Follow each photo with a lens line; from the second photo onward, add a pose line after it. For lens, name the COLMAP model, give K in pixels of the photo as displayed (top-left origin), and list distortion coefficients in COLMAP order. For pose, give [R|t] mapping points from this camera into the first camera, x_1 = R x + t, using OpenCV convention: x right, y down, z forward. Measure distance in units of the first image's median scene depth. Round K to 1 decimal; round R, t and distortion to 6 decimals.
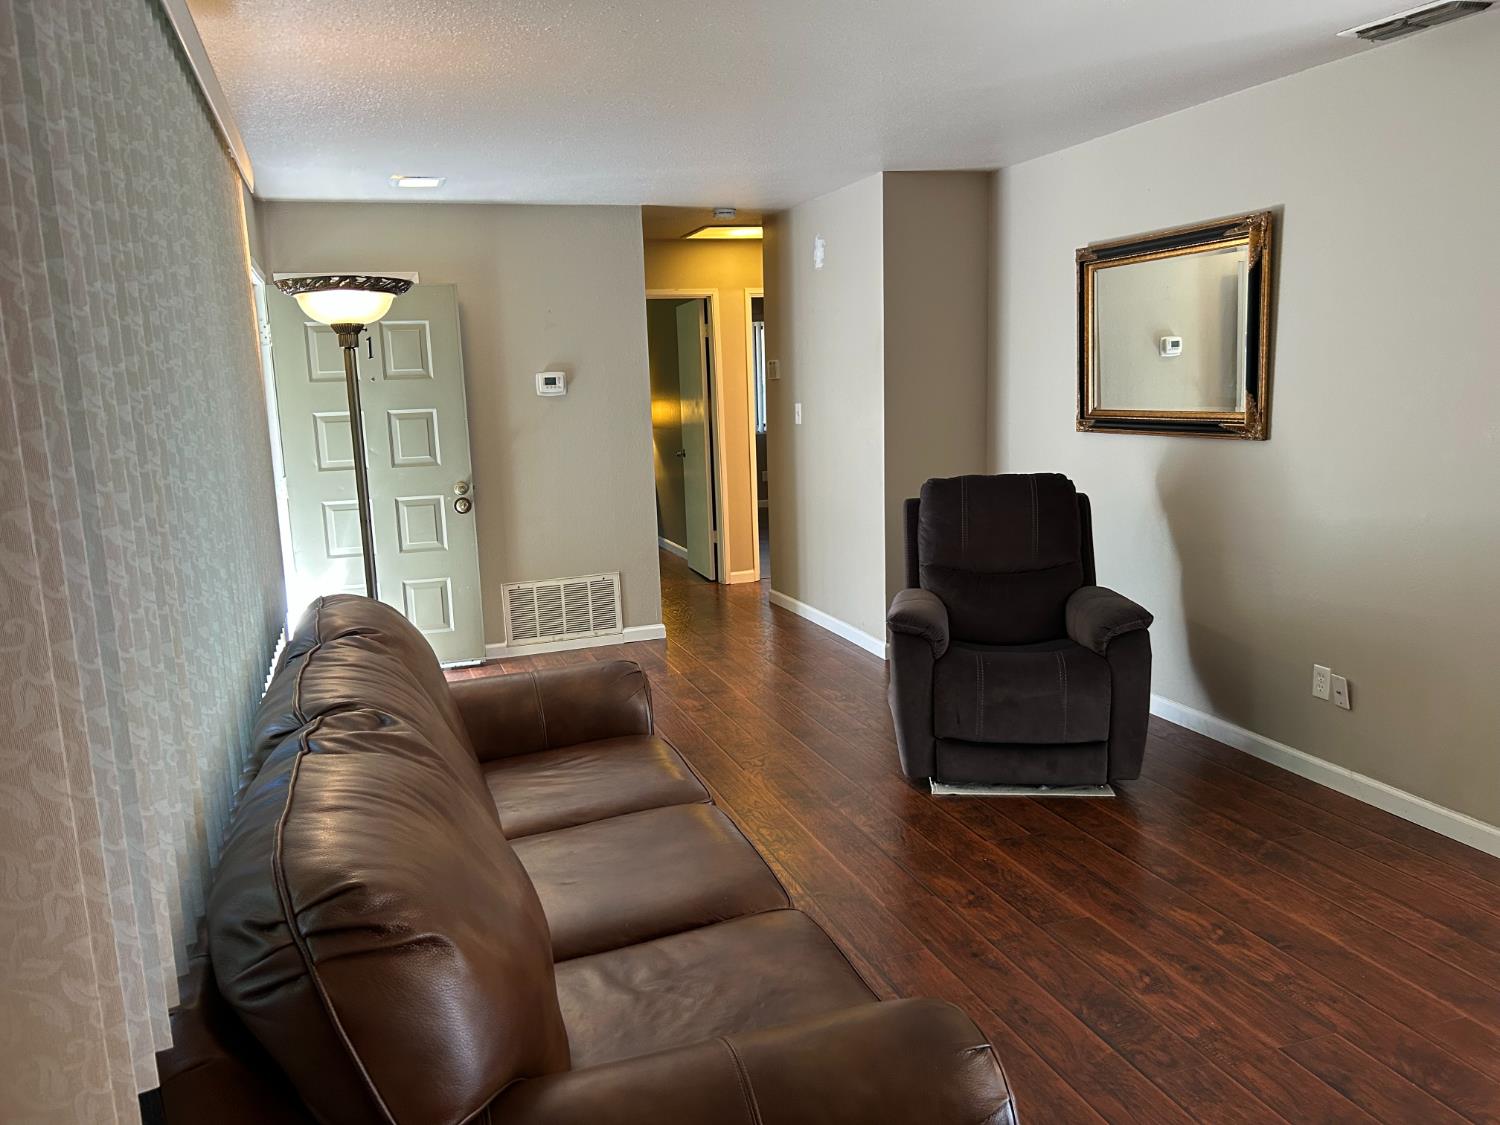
lens RADIAL K [[1126.3, 0, 751.0], [0, 1126.3, 580.7], [0, 0, 1]] dist [0.077668, -0.085950]
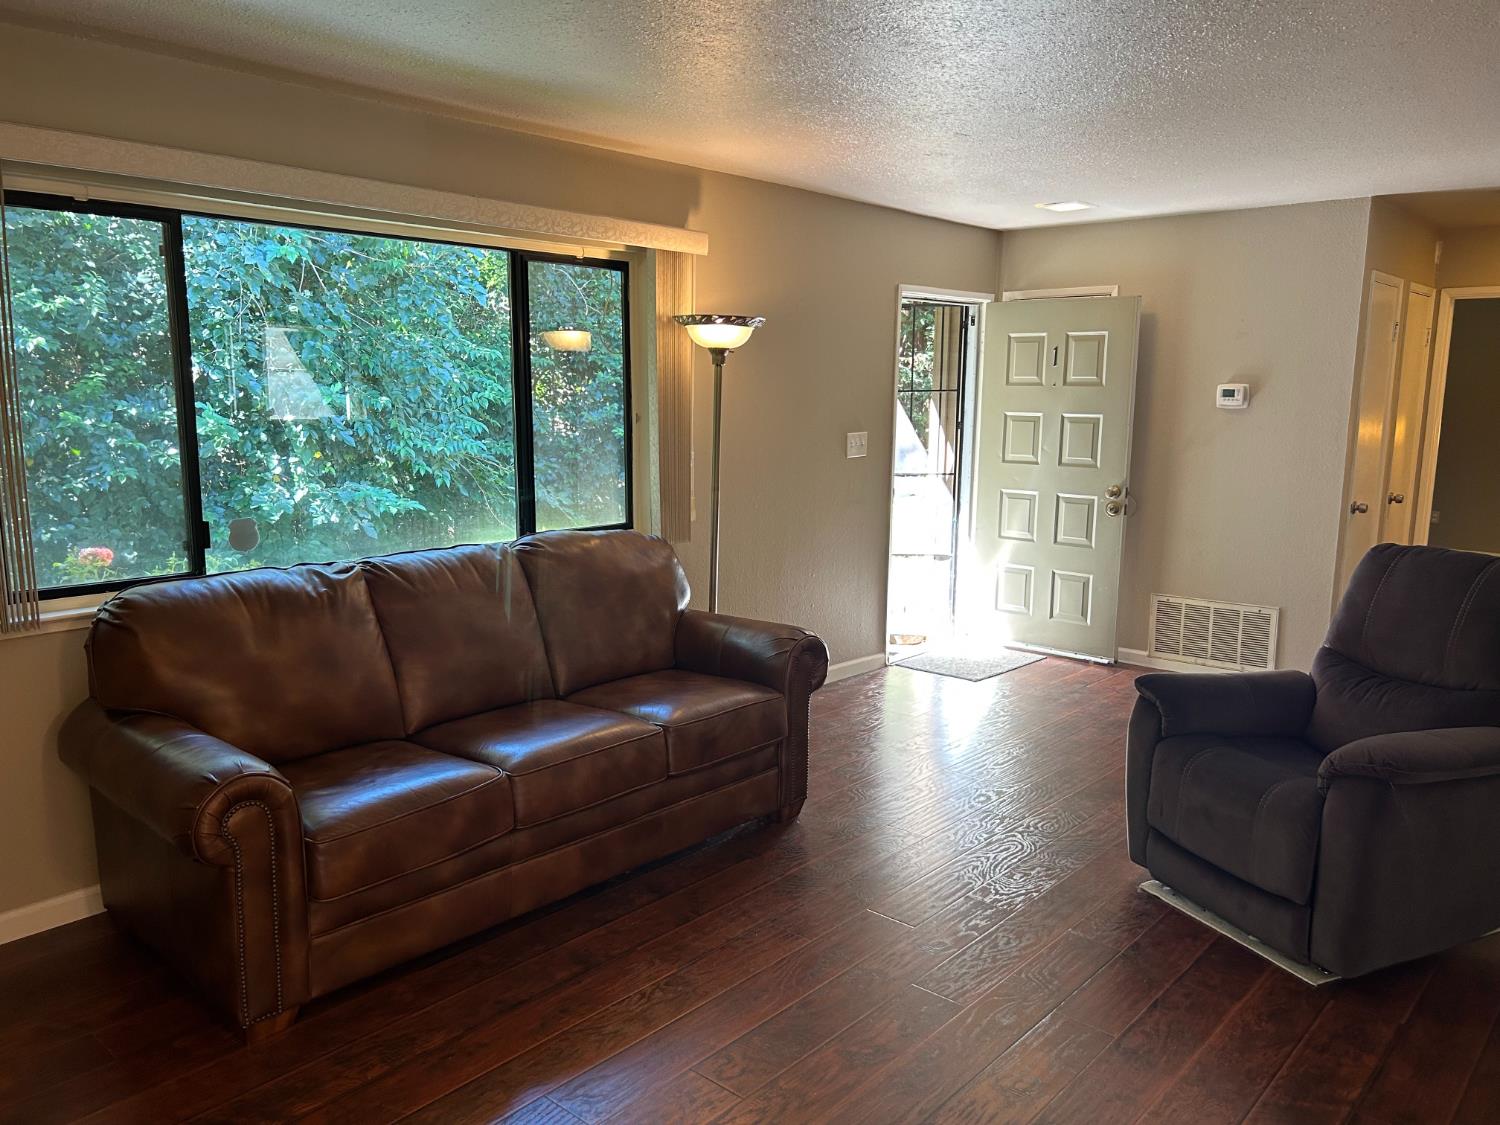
lens RADIAL K [[1147.7, 0, 738.6], [0, 1147.7, 572.7], [0, 0, 1]] dist [0.076092, -0.087452]
pose [[0.485352, 0.183804, -0.854781, 0.501245], [-0.184269, 0.977198, 0.105498, -0.058413], [0.854680, 0.106306, 0.508154, 0.176747]]
